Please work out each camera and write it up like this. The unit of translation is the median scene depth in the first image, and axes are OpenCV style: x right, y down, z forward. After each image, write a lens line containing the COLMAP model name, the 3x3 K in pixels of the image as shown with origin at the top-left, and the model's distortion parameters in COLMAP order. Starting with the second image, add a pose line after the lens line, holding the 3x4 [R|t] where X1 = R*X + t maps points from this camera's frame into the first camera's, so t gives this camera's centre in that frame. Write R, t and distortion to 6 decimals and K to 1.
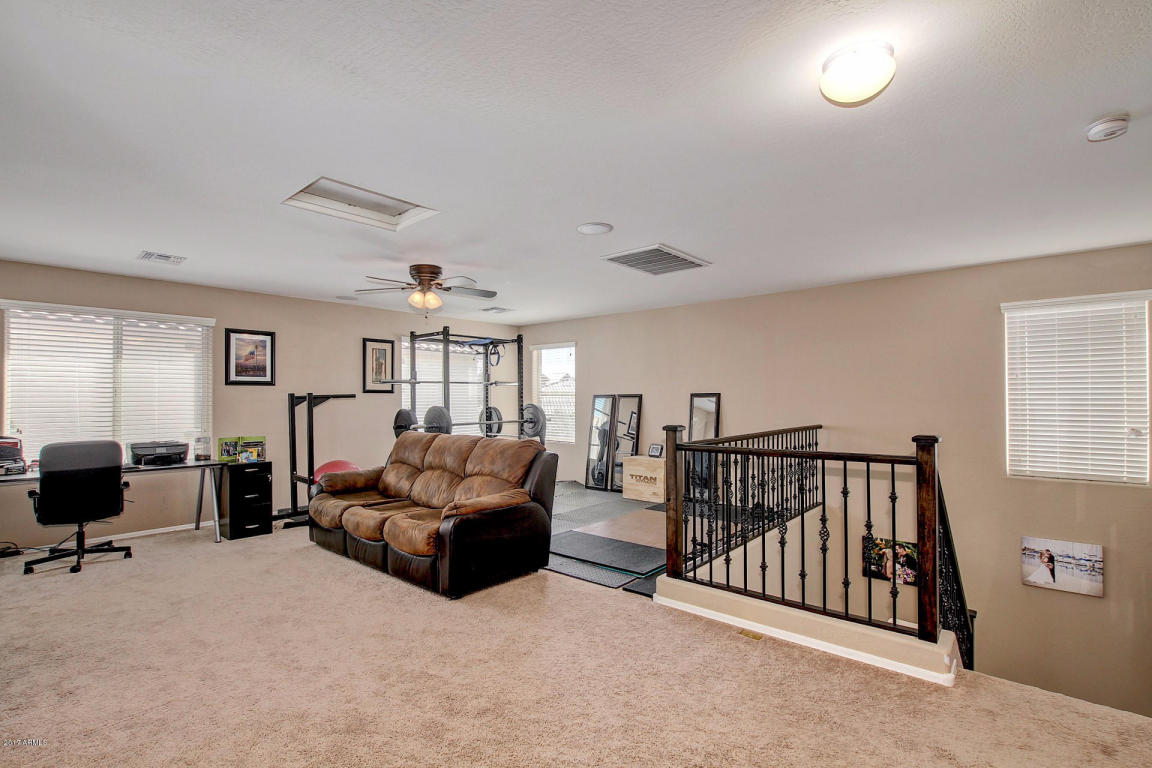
lens RADIAL K [[533.3, 0, 577.1], [0, 533.3, 391.2], [0, 0, 1]] dist [0.000576, 0.000127]
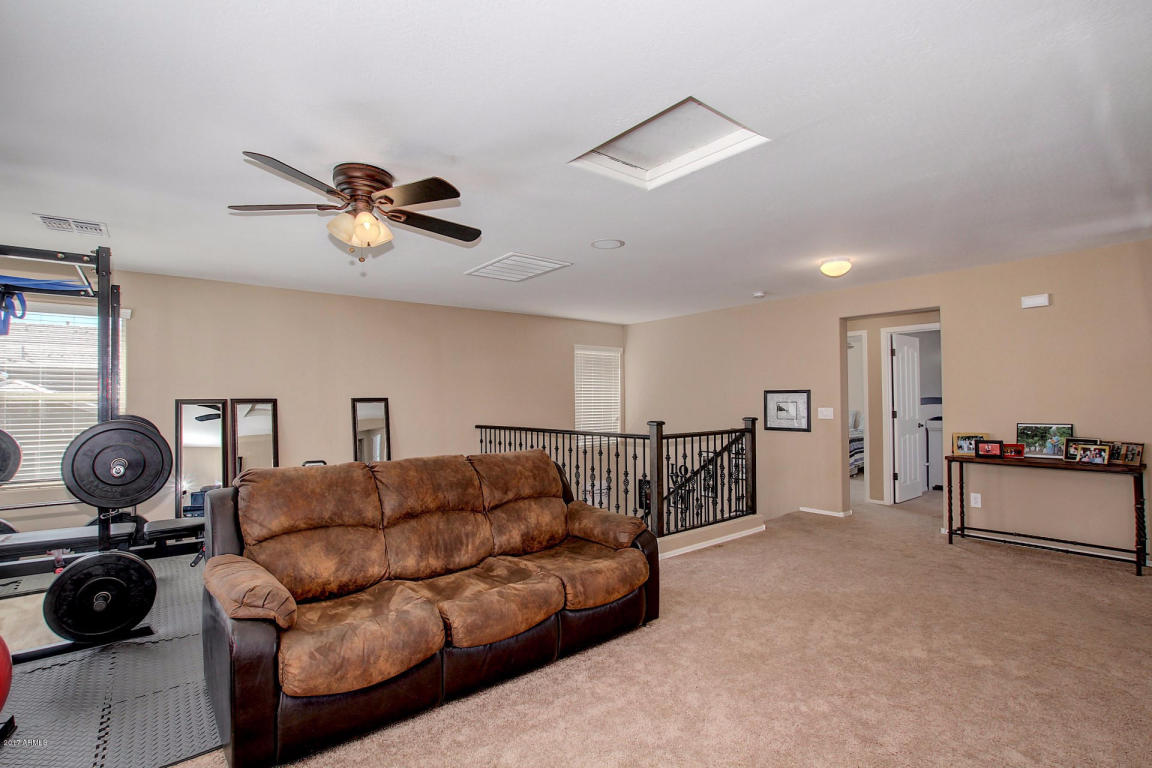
lens RADIAL K [[533.3, 0, 577.0], [0, 533.3, 389.2], [0, 0, 1]] dist [0.000576, 0.000127]
pose [[0.148842, 0.025119, 0.988542, -0.839166], [-0.000983, 0.999681, -0.025254, 0.016740], [-0.988861, 0.002787, 0.148819, 0.744867]]
